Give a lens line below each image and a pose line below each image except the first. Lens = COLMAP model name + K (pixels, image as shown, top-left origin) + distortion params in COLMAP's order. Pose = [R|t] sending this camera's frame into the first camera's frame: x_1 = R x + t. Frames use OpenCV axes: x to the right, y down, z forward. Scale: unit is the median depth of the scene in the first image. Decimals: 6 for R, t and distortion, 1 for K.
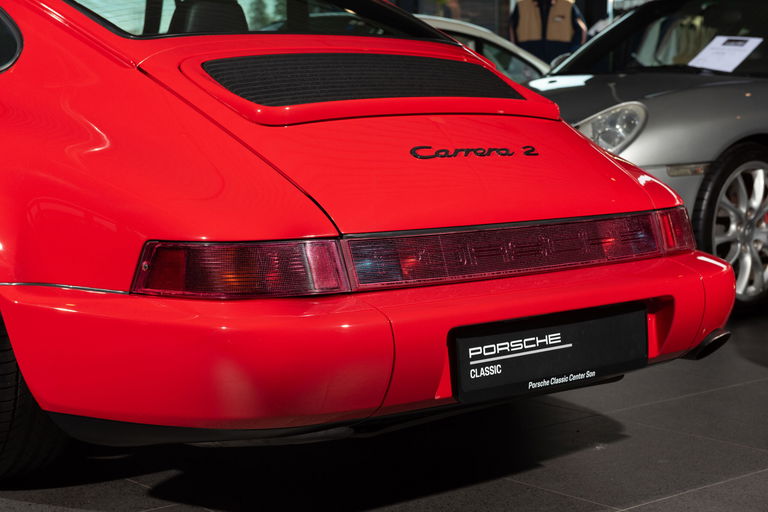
lens RADIAL K [[1482.5, 0, 384.0], [0, 1482.5, 256.0], [0, 0, 1]] dist [0.027413, -0.065394]
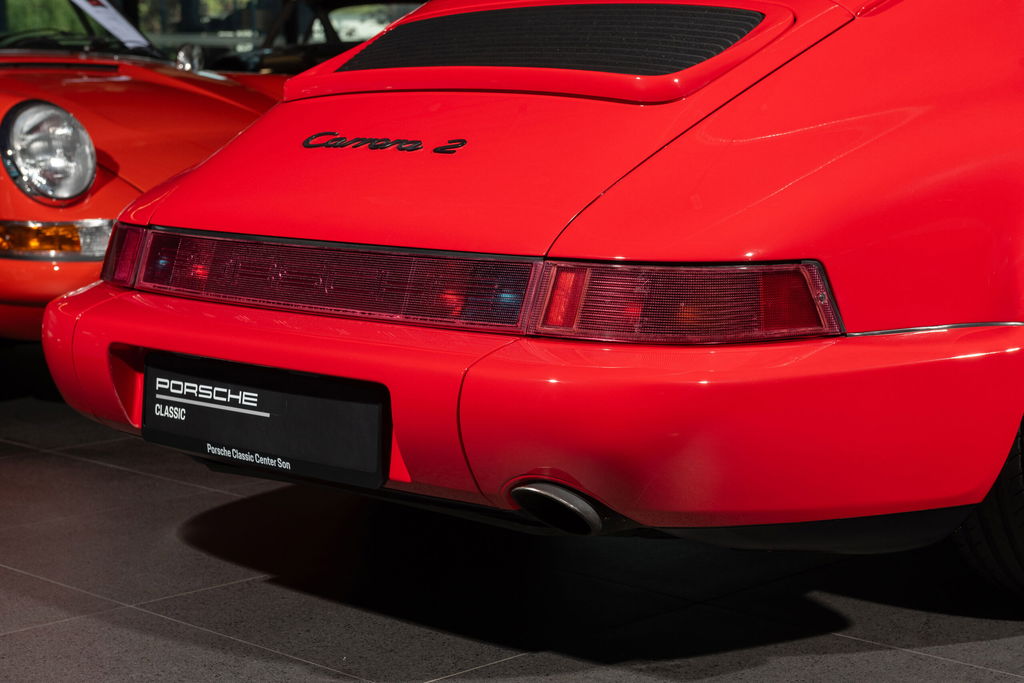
lens RADIAL K [[1976.6, 0, 512.0], [0, 1976.6, 341.5], [0, 0, 1]] dist [0.027413, -0.065394]
pose [[0.075365, 0.137779, -0.987592, 1.045001], [-0.101216, 0.986350, 0.129881, -0.107901], [0.992006, 0.090172, 0.088281, 1.003811]]
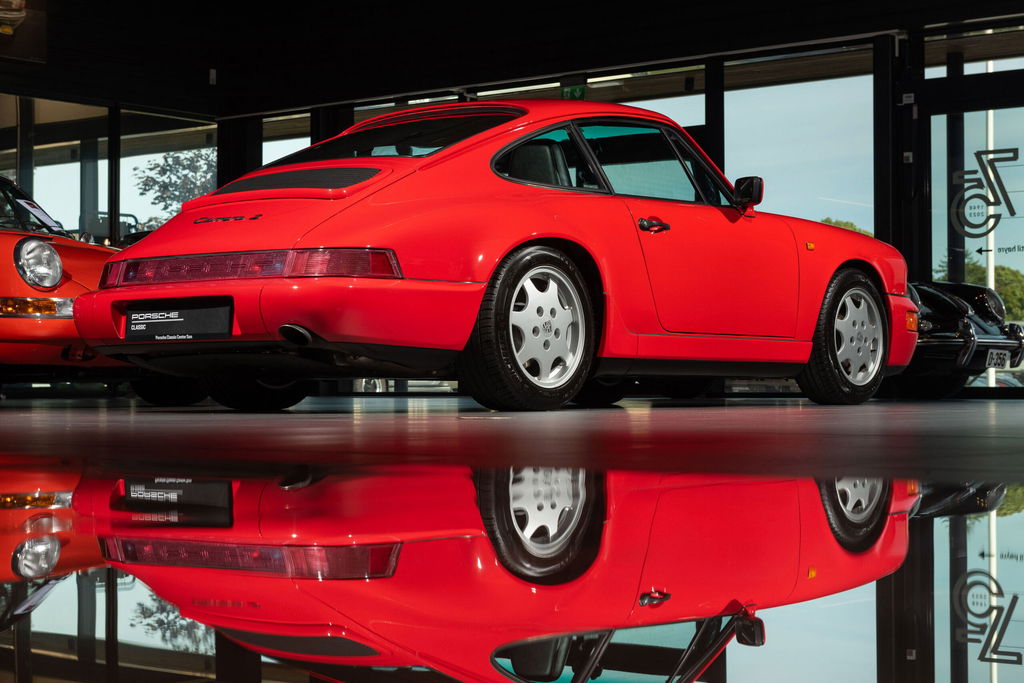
lens RADIAL K [[1976.6, 0, 512.0], [0, 1976.6, 341.5], [0, 0, 1]] dist [0.027413, -0.065394]
pose [[0.188812, -0.013419, -0.981922, 2.504214], [-0.103124, 0.994107, -0.033415, 0.122669], [0.976584, 0.107569, 0.186315, 0.922299]]
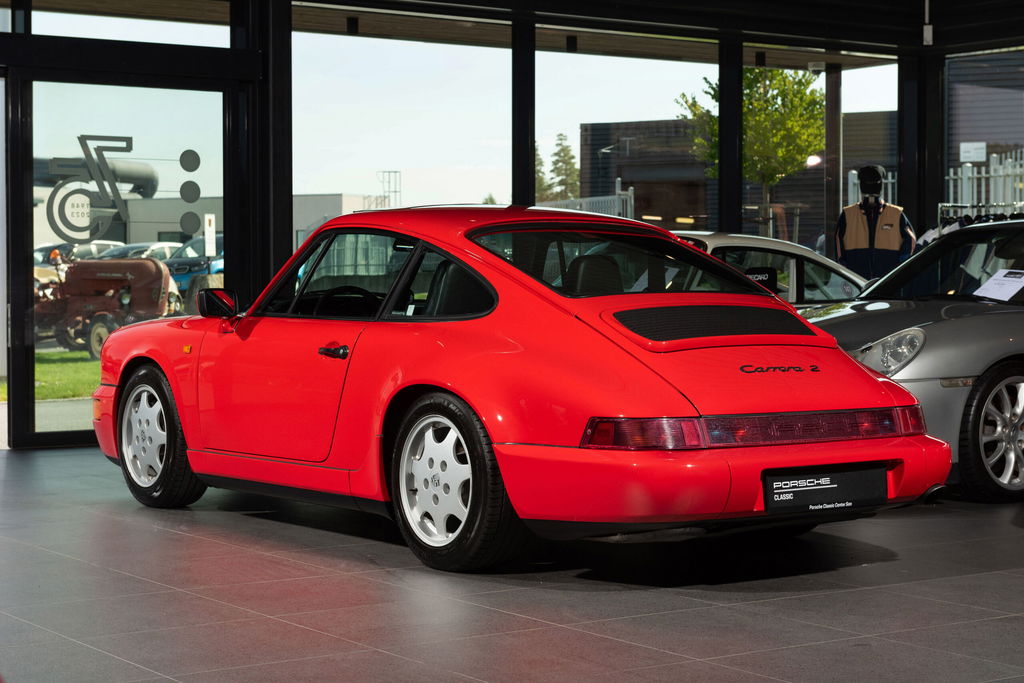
lens RADIAL K [[1976.6, 0, 512.0], [0, 1976.6, 341.5], [0, 0, 1]] dist [0.027413, -0.065394]
pose [[0.995854, 0.010003, -0.090414, -0.036336], [-0.016926, 0.996954, -0.076131, 0.072208], [0.089377, 0.077345, 0.992990, -1.217539]]
